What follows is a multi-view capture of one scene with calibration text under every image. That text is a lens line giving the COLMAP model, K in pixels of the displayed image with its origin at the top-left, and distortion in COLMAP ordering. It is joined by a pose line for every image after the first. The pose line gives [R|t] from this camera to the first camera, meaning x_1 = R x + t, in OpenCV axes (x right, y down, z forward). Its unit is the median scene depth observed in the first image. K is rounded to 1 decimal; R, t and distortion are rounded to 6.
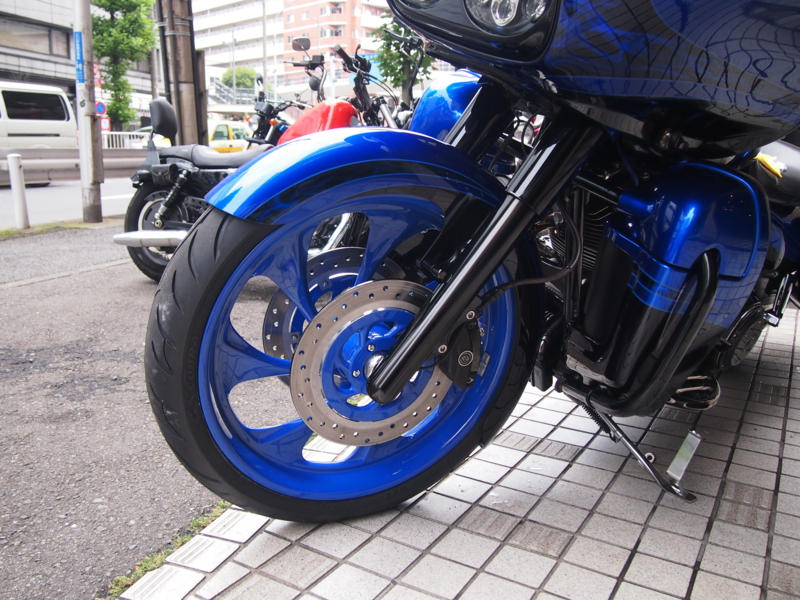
lens RADIAL K [[624.1, 0, 400.0], [0, 624.1, 300.0], [0, 0, 1]] dist [-0.000421, -0.000911]
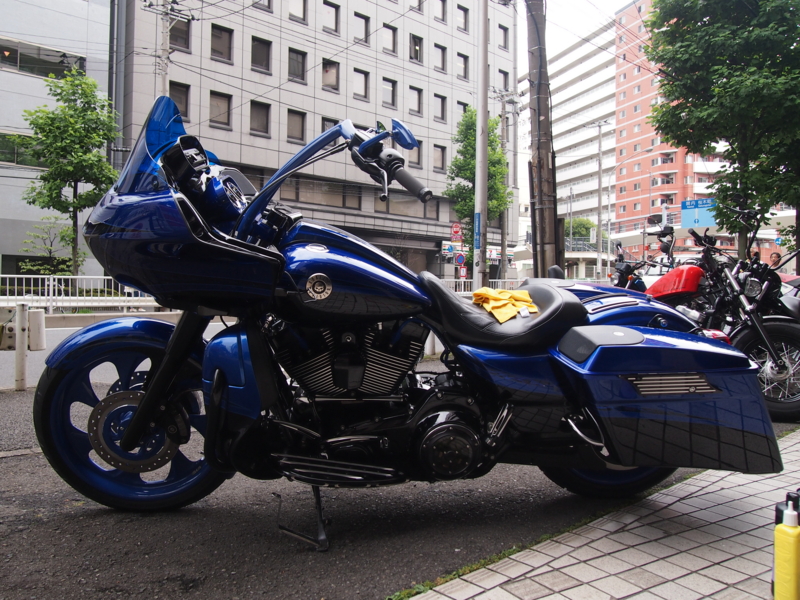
lens RADIAL K [[665.2, 0, 400.0], [0, 665.2, 300.0], [0, 0, 1]] dist [-0.075009, 0.043738]
pose [[0.890785, -0.001913, -0.454422, -0.006553], [-0.095417, 0.976911, -0.191156, 0.044089], [0.444295, 0.213638, 0.870035, -0.262238]]
